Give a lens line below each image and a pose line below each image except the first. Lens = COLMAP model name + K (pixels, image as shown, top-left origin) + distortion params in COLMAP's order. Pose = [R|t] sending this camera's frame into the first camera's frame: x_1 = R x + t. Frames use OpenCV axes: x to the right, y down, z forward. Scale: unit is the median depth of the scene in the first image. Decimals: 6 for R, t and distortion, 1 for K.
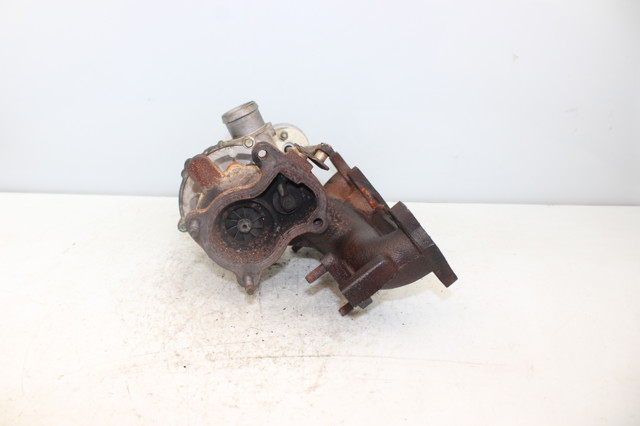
lens RADIAL K [[499.5, 0, 319.3], [0, 499.5, 207.9], [0, 0, 1]] dist [-0.119292, 0.054826]
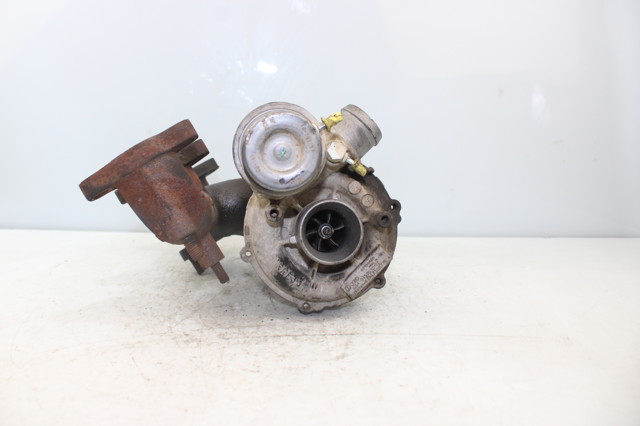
lens RADIAL K [[499.5, 0, 316.1], [0, 499.5, 210.8], [0, 0, 1]] dist [-0.119292, 0.054826]
pose [[0.998679, -0.008983, 0.050591, -0.092865], [0.020260, 0.973672, -0.227052, 0.282144], [-0.047219, 0.227777, 0.972568, 0.052702]]
